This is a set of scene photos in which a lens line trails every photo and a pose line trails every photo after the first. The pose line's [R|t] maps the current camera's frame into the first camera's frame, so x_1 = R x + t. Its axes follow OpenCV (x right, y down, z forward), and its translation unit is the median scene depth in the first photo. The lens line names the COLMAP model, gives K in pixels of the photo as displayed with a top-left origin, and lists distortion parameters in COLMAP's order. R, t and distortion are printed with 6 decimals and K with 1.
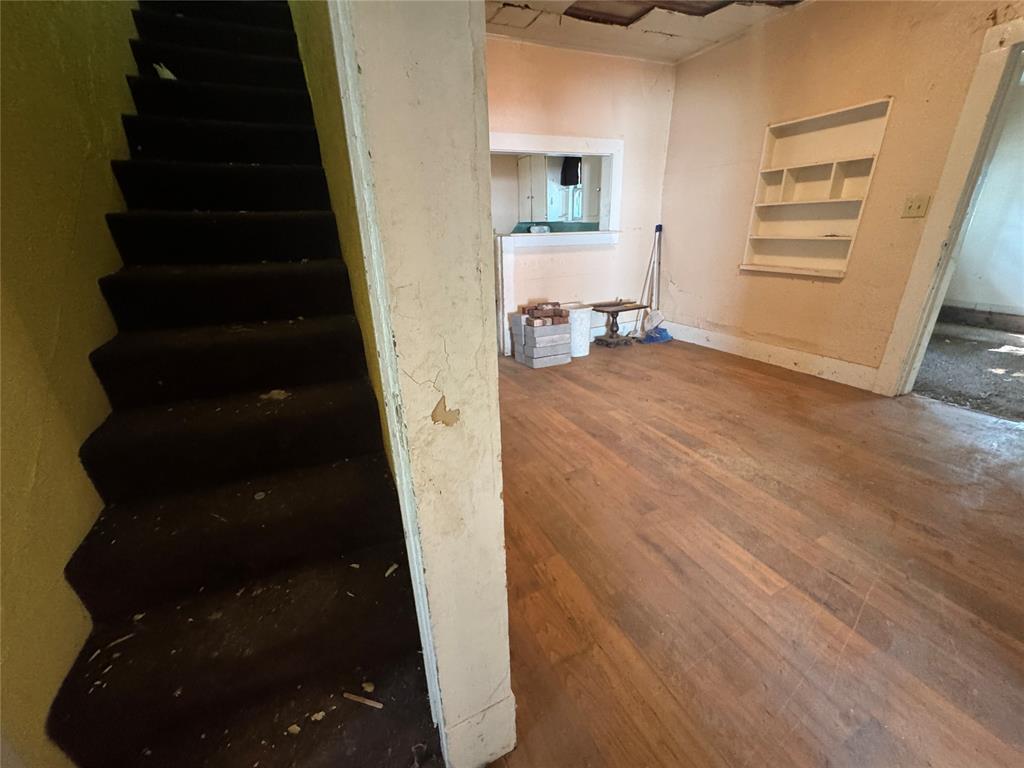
lens RADIAL K [[412.3, 0, 510.8], [0, 412.3, 385.3], [0, 0, 1]] dist [-0.004679, 0.000729]
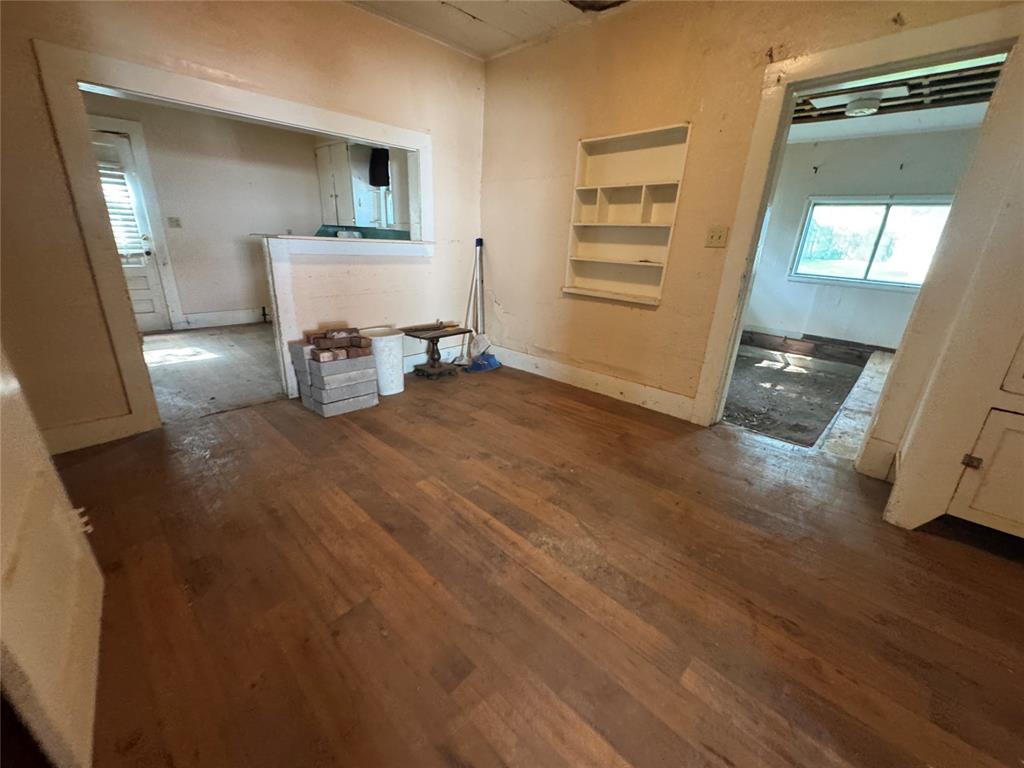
lens RADIAL K [[412.3, 0, 512.6], [0, 412.3, 385.9], [0, 0, 1]] dist [-0.004679, 0.000729]
pose [[0.930398, -0.054340, 0.362502, 0.123703], [0.063677, 0.997874, -0.013851, -0.077589], [-0.360979, 0.035970, 0.931880, 0.219277]]
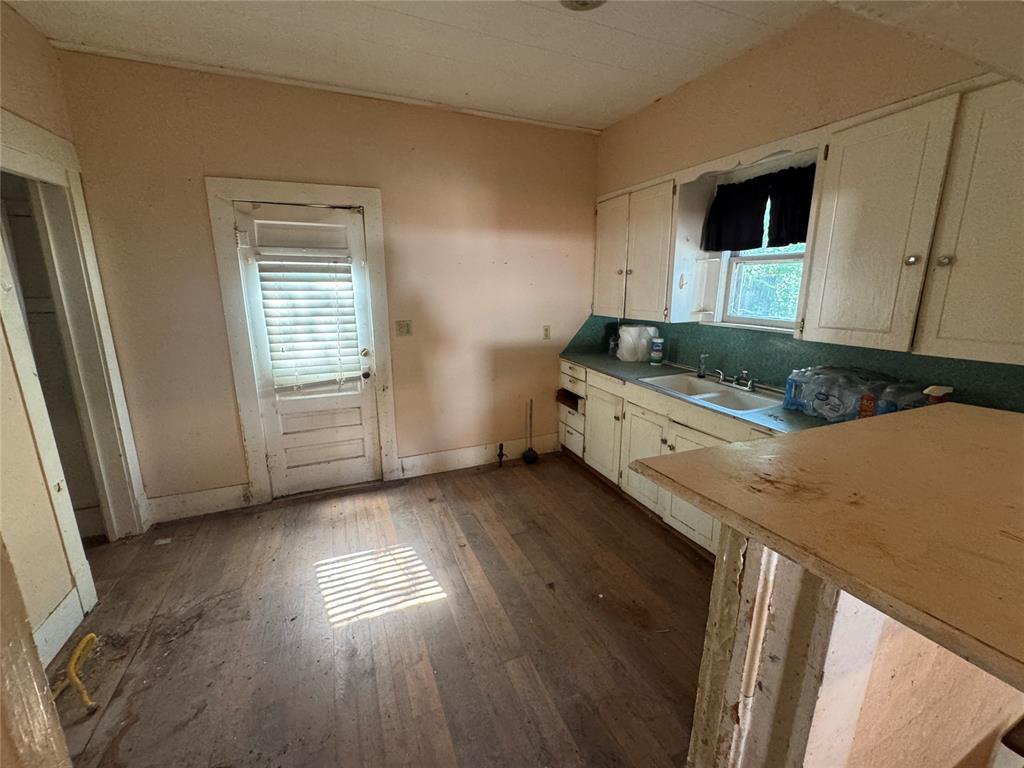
lens RADIAL K [[412.3, 0, 510.4], [0, 412.3, 383.9], [0, 0, 1]] dist [-0.004679, 0.000729]
pose [[0.998928, 0.035461, -0.029772, -0.147792], [-0.039418, 0.988644, -0.145012, -0.491167], [0.024292, 0.146030, 0.988982, 1.050290]]
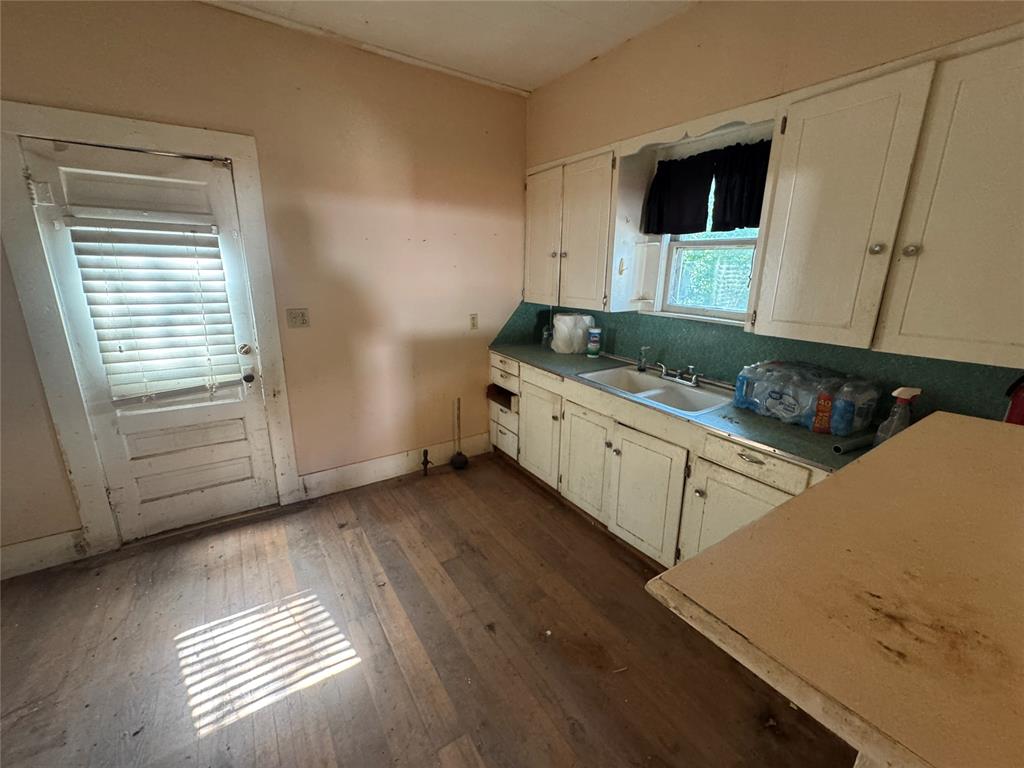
lens RADIAL K [[412.3, 0, 511.3], [0, 412.3, 383.5], [0, 0, 1]] dist [-0.004679, 0.000729]
pose [[0.987788, 0.005424, 0.155711, -0.152267], [0.011582, 0.994072, -0.108104, -0.539608], [-0.155374, 0.108587, 0.981869, 1.168709]]
